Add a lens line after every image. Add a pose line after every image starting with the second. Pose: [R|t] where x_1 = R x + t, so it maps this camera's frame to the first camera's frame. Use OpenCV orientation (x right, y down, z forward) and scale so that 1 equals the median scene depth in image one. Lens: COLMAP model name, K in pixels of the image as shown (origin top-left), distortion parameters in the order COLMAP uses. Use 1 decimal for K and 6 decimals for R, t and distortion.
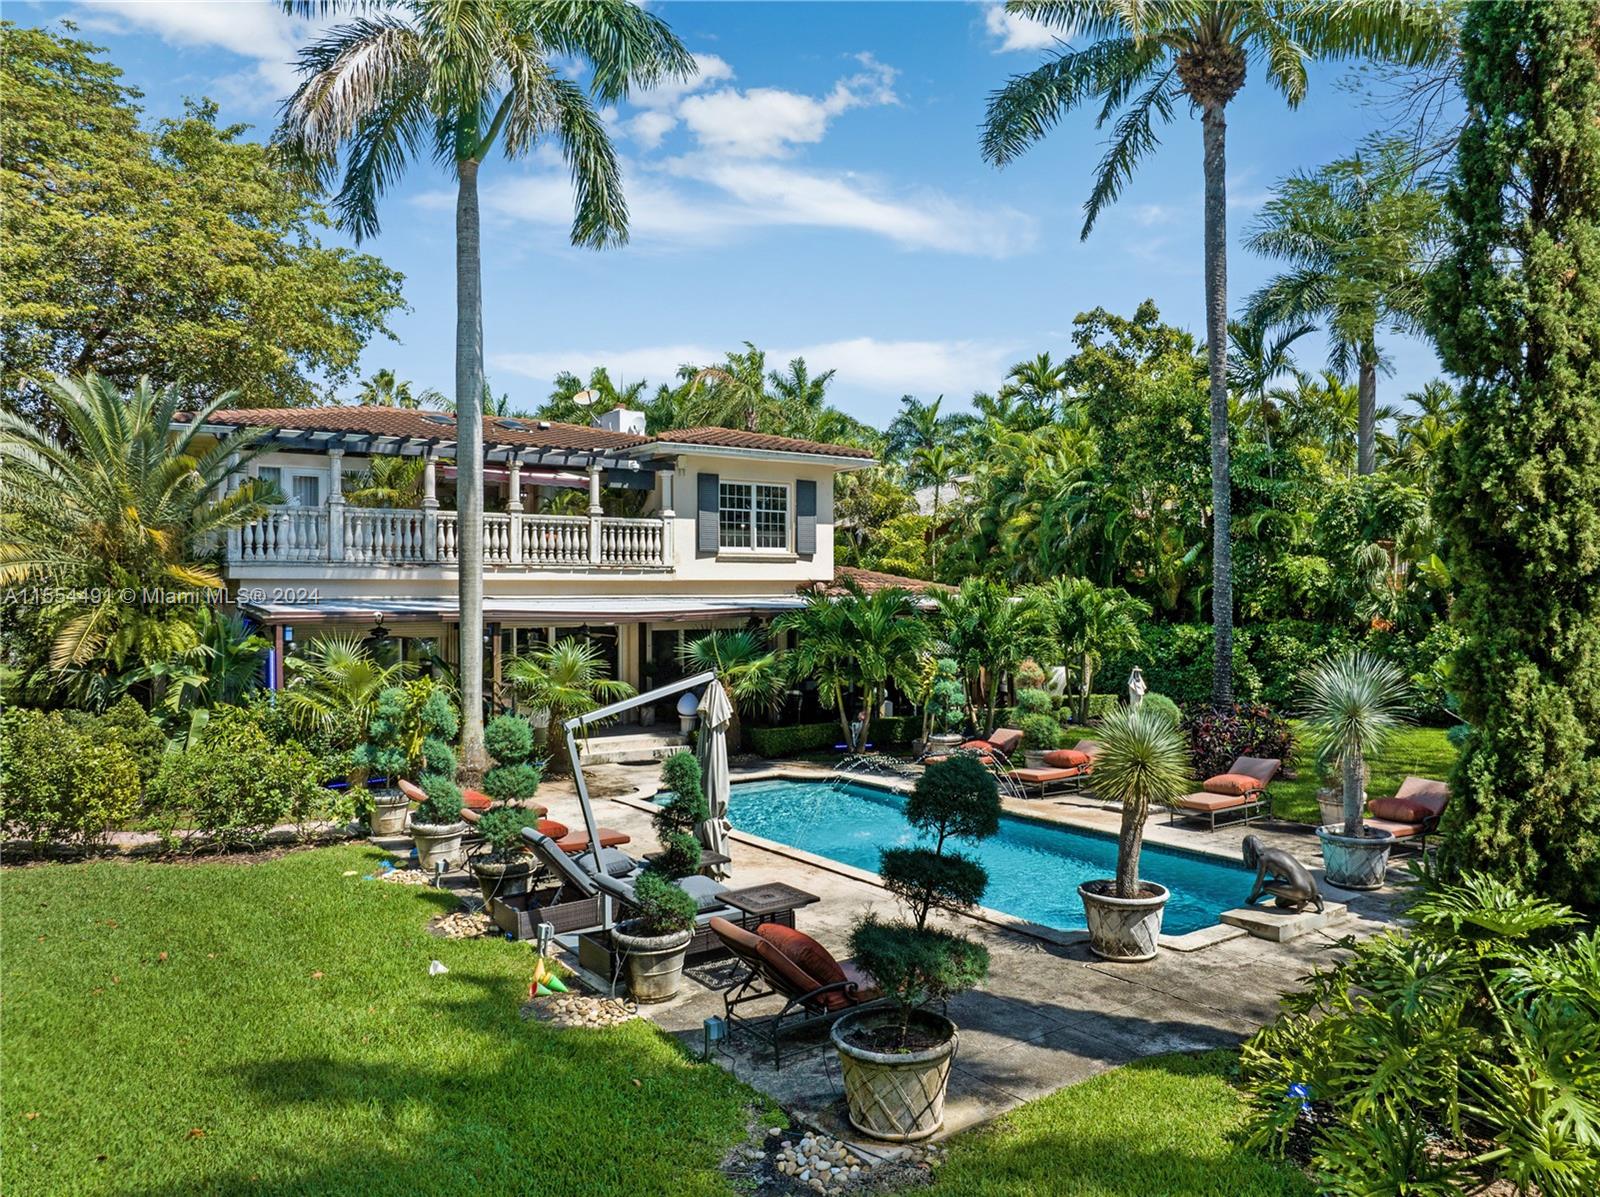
lens RADIAL K [[1158.4, 0, 800.0], [0, 1158.4, 598.5], [0, 0, 1]] dist [-0.009780, -0.003615]
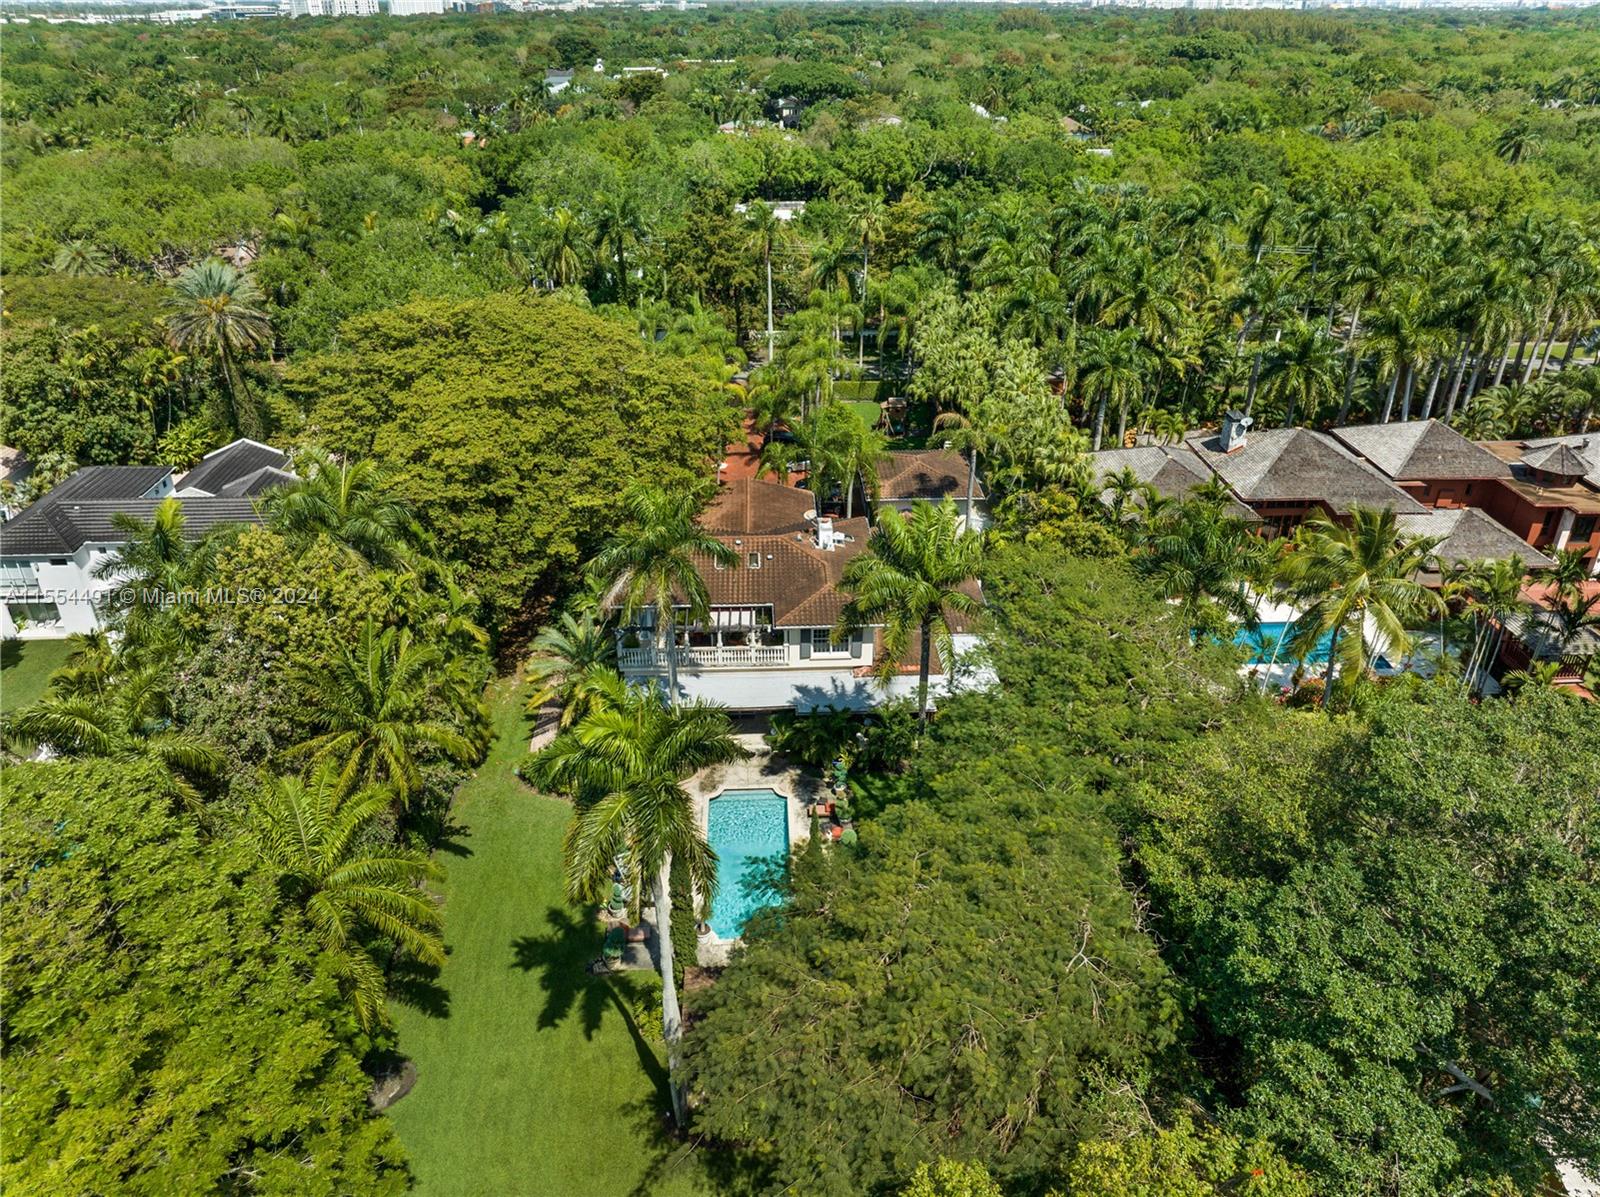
lens RADIAL K [[1158.4, 0, 800.0], [0, 1158.4, 598.5], [0, 0, 1]] dist [-0.009780, -0.003615]
pose [[0.845630, 0.262100, -0.464988, 0.962108], [-0.004113, 0.874313, 0.485344, -1.271480], [0.533754, -0.408509, 0.740423, -0.687644]]
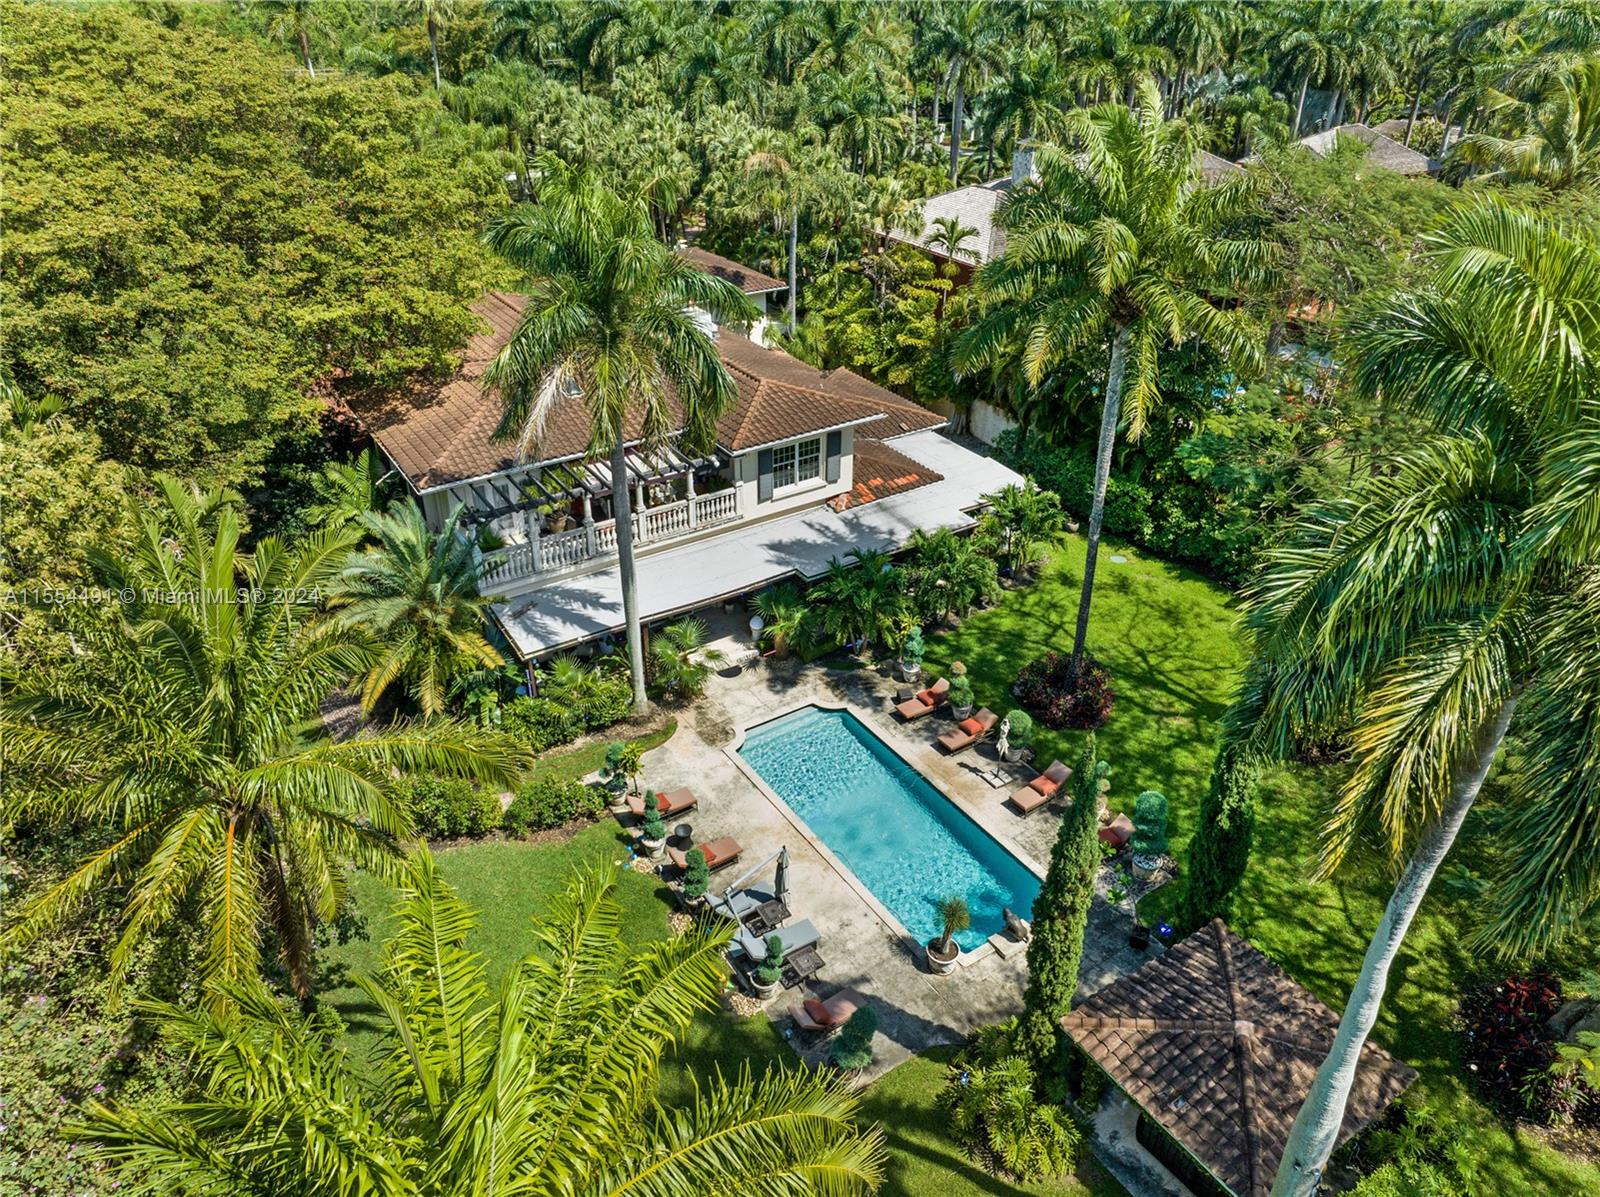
lens RADIAL K [[1158.4, 0, 800.0], [0, 1158.4, 598.5], [0, 0, 1]] dist [-0.009780, -0.003615]
pose [[0.999501, 0.024668, -0.019743, -0.003686], [-0.011030, 0.857960, 0.513599, -0.682171], [0.029608, -0.513124, 0.857803, -0.324412]]
